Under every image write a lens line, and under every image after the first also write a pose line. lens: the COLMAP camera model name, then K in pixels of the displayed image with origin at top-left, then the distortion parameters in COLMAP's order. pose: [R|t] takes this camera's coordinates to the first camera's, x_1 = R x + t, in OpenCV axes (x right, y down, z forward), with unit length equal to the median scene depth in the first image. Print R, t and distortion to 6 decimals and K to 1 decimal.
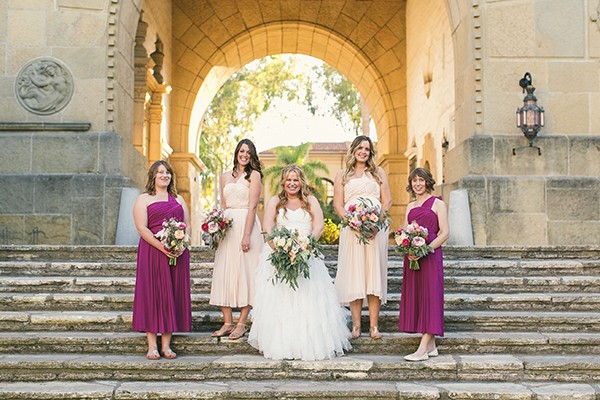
lens RADIAL K [[935.7, 0, 300.0], [0, 935.7, 200.0], [0, 0, 1]] dist [0.020069, 0.023198]
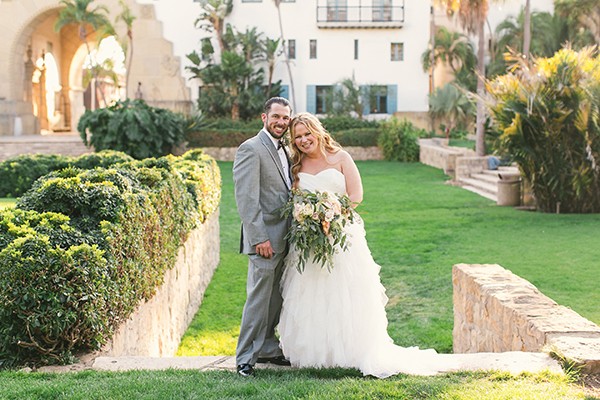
lens RADIAL K [[852.2, 0, 300.0], [0, 852.2, 200.0], [0, 0, 1]] dist [0.030654, -0.033095]
pose [[0.999986, -0.005193, -0.000364, 0.798841], [0.005182, 0.986389, 0.164345, -0.212642], [-0.000494, -0.164345, 0.986403, -1.990699]]
